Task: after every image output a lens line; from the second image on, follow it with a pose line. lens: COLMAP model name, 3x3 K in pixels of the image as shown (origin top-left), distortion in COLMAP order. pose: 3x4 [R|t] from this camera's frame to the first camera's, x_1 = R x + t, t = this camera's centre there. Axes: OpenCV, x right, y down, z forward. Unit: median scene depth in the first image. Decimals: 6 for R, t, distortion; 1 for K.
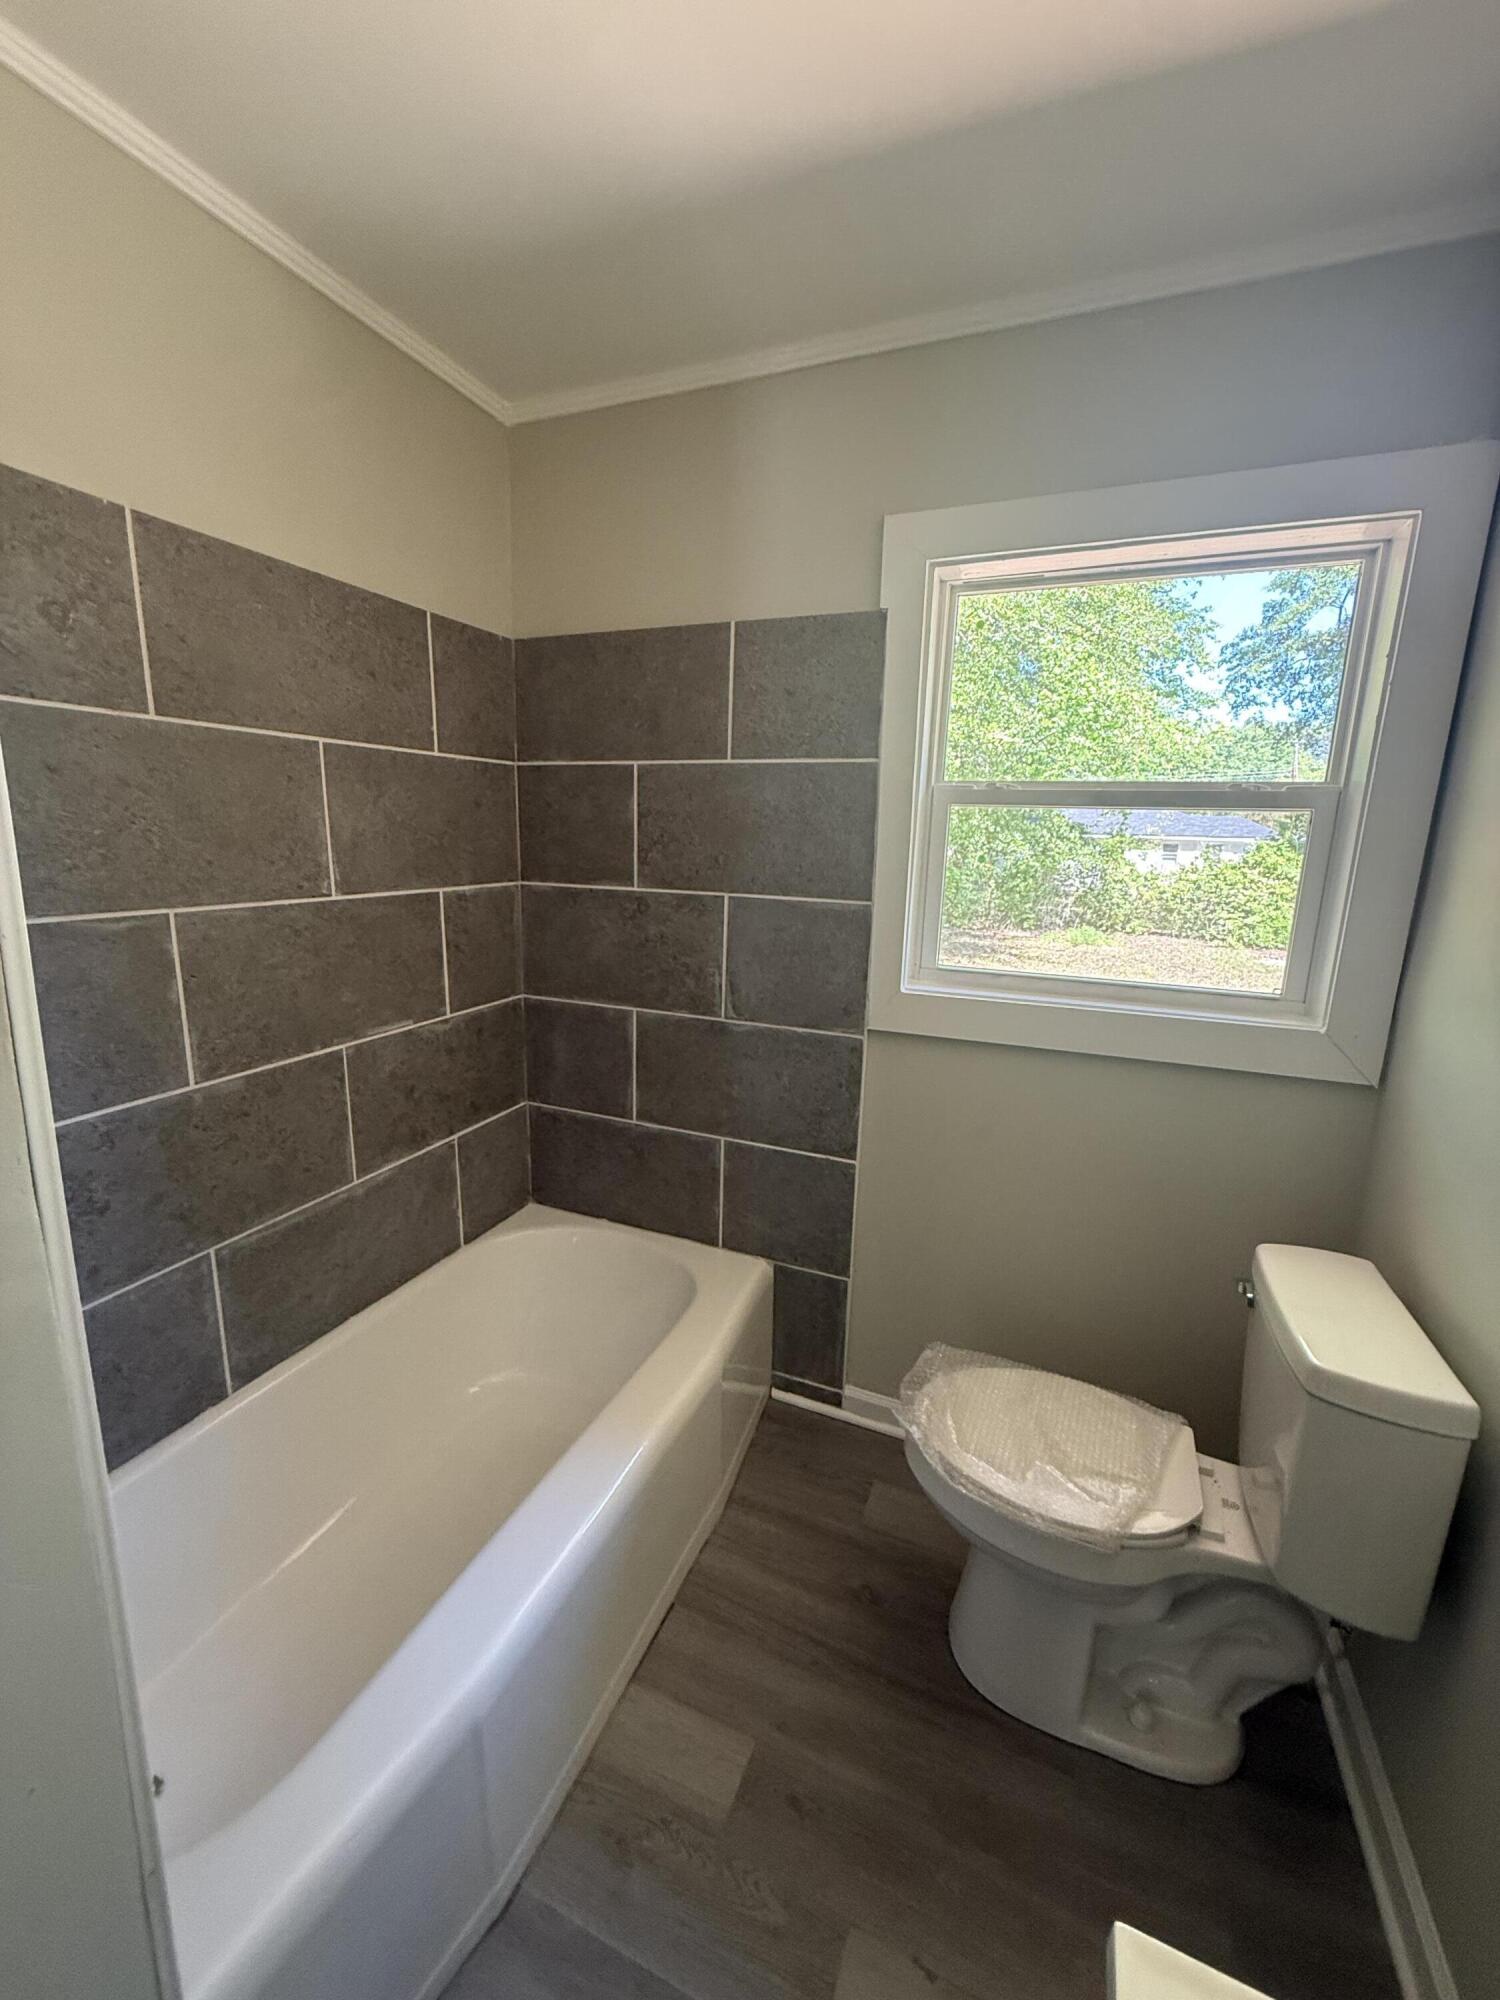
lens RADIAL K [[798.8, 0, 751.3], [0, 798.8, 993.3], [0, 0, 1]] dist [0.000835, -0.000212]
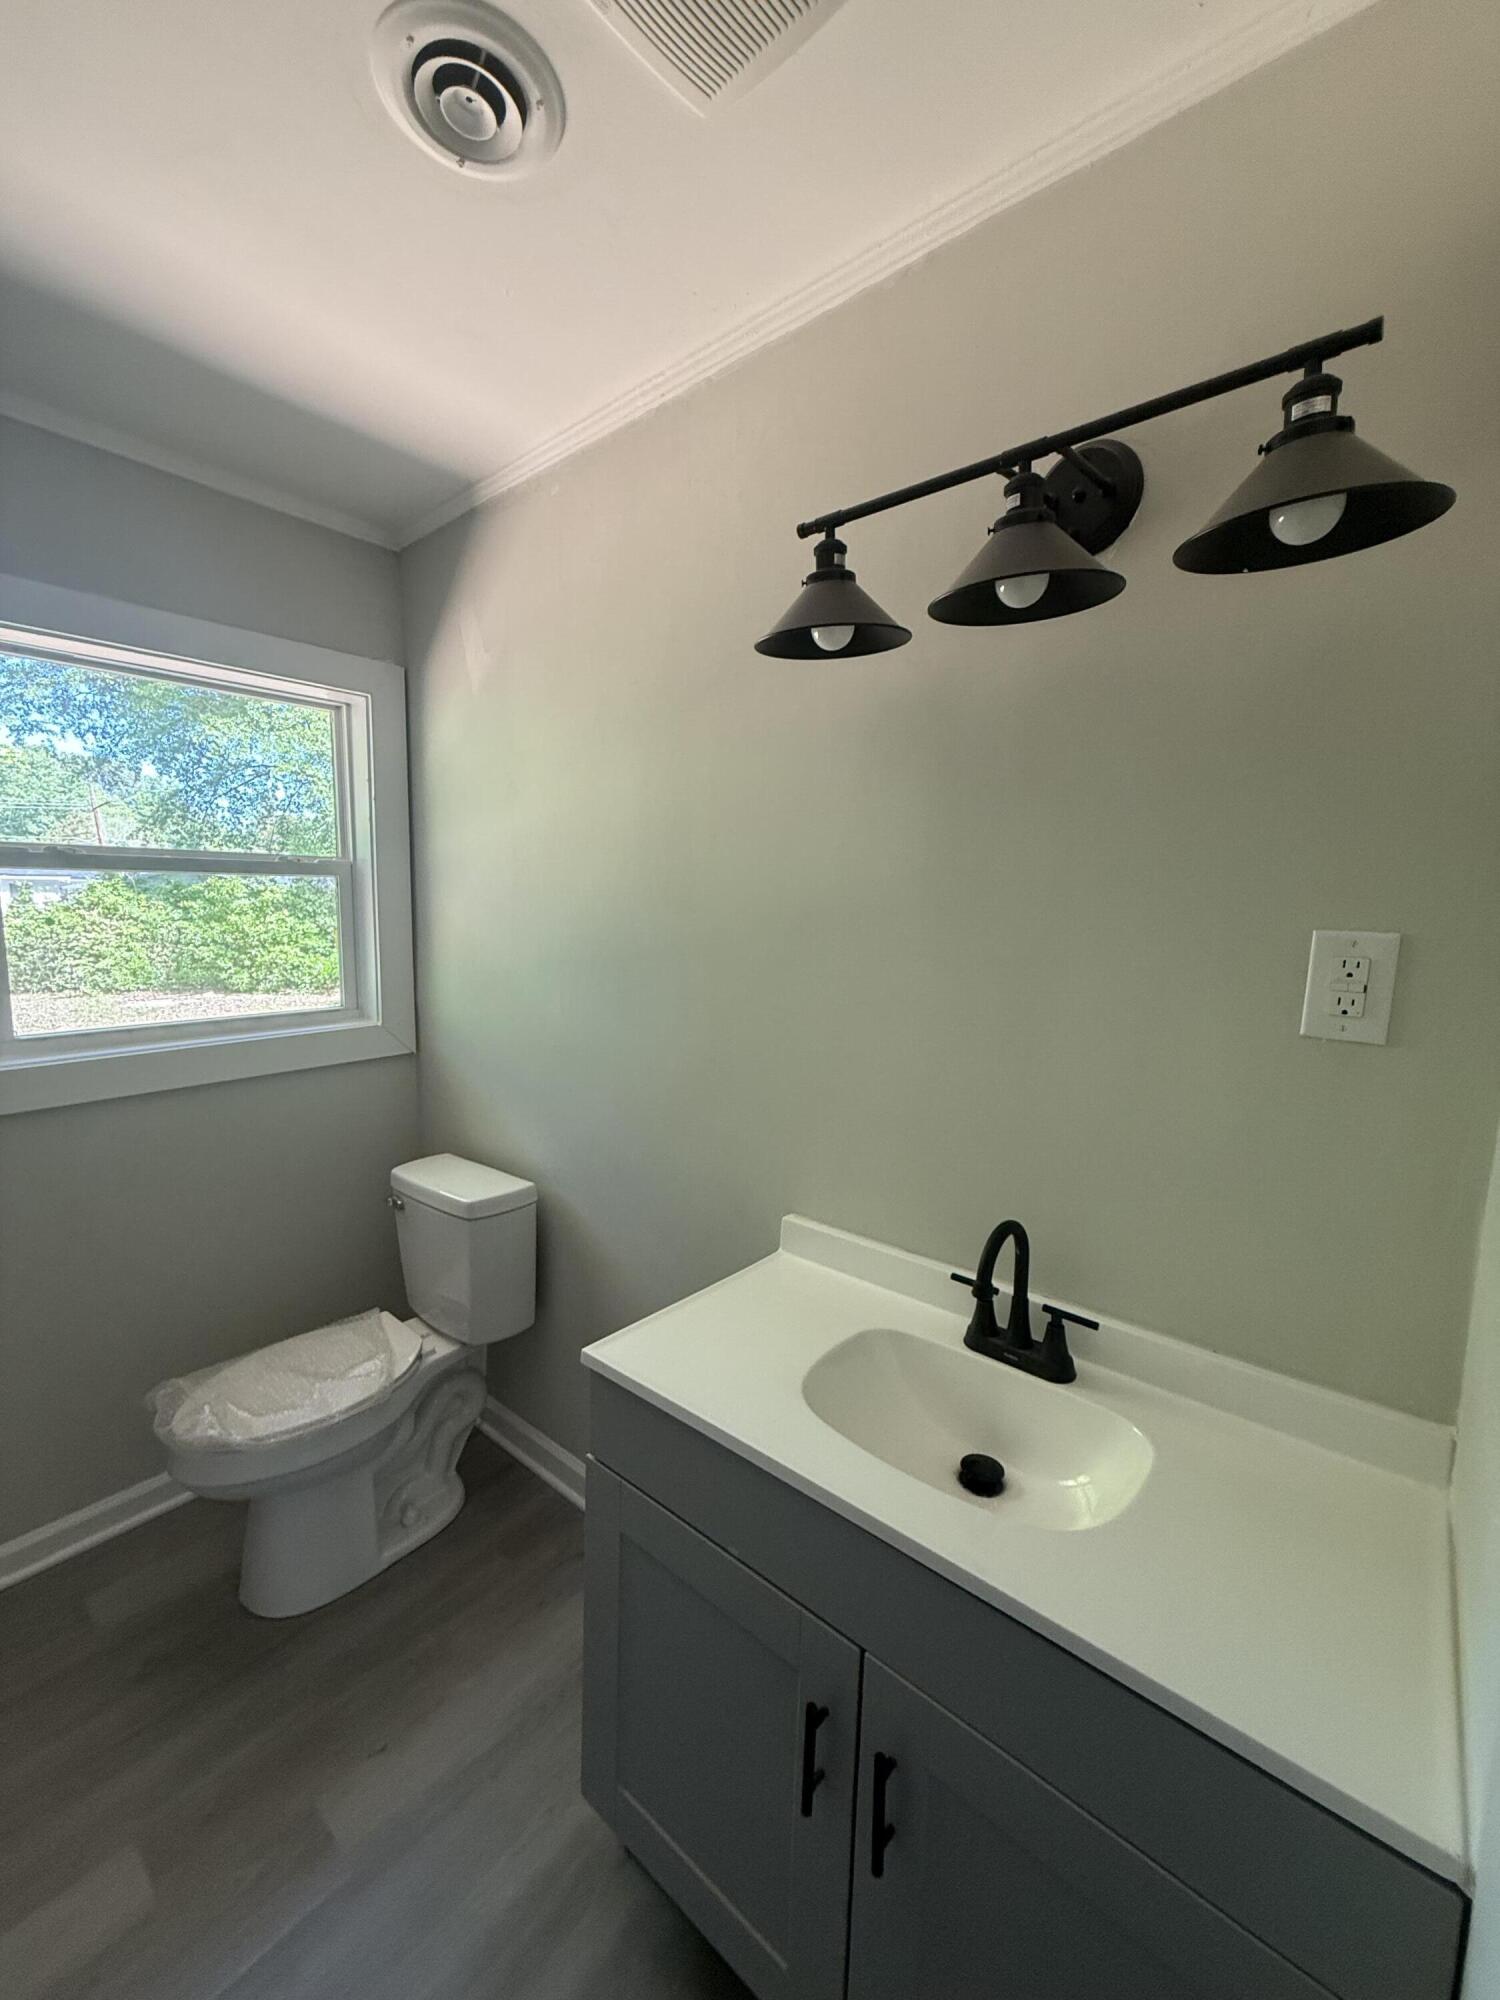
lens RADIAL K [[798.8, 0, 751.3], [0, 798.8, 993.3], [0, 0, 1]] dist [0.000835, -0.000212]
pose [[0.302075, -0.138085, 0.943230, -0.376378], [0.180532, 0.979835, 0.085627, -0.009389], [-0.936034, 0.144418, 0.320912, -0.106882]]
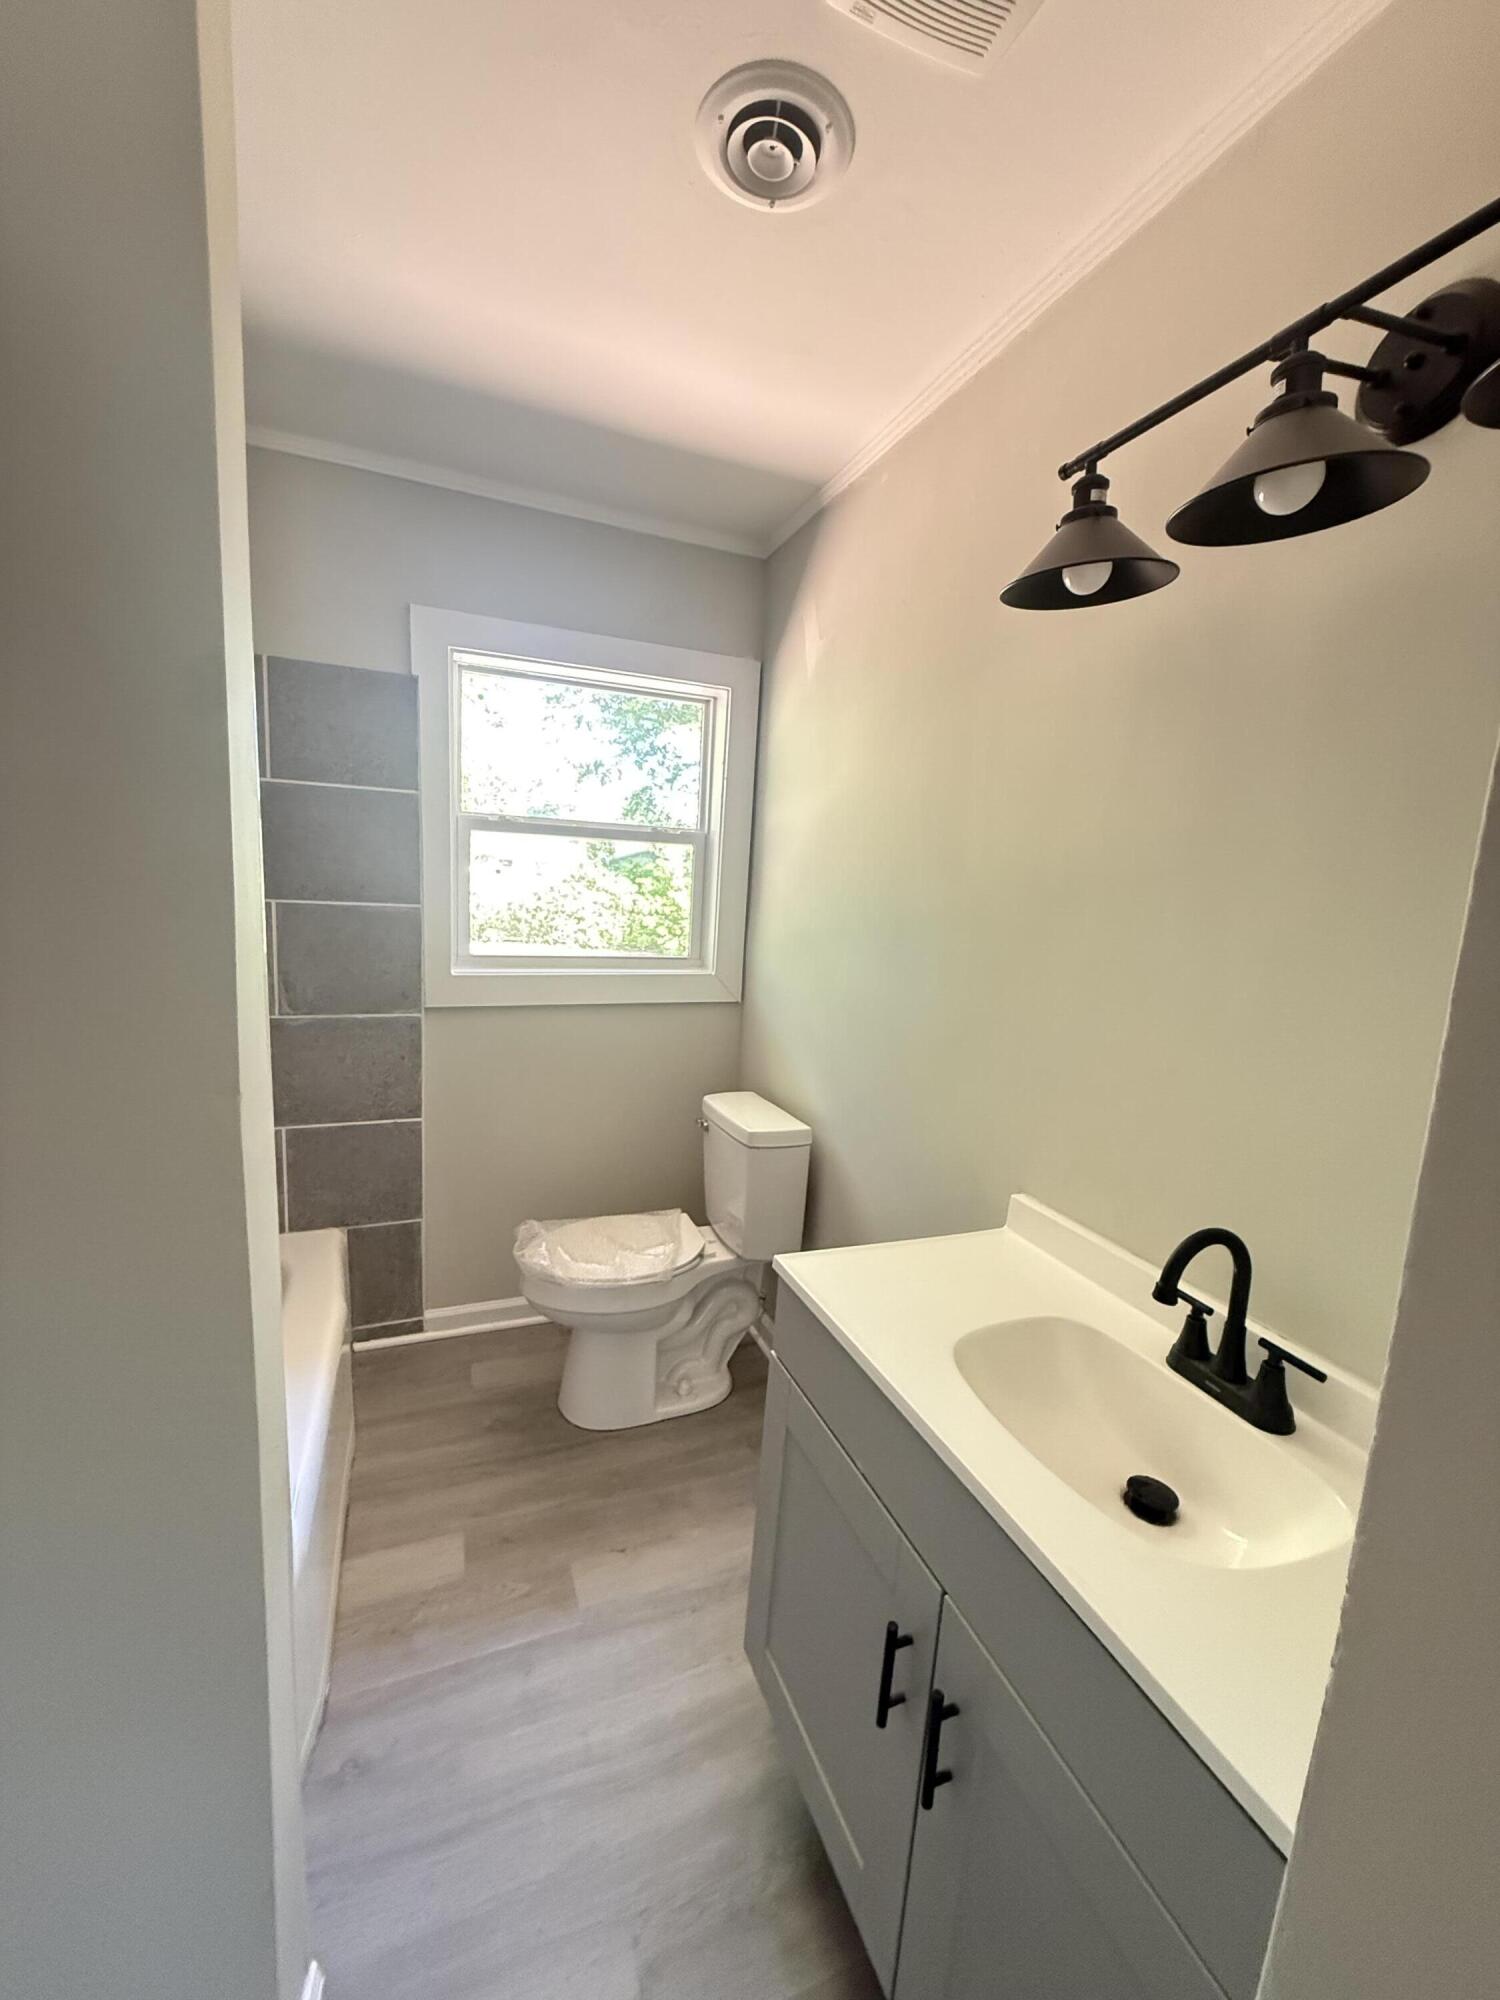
lens RADIAL K [[798.8, 0, 751.3], [0, 798.8, 993.3], [0, 0, 1]] dist [0.000835, -0.000212]
pose [[0.712040, -0.092515, 0.696018, -0.345999], [0.103833, 0.994257, 0.025933, 0.042437], [-0.694419, 0.053804, 0.717556, -0.234840]]
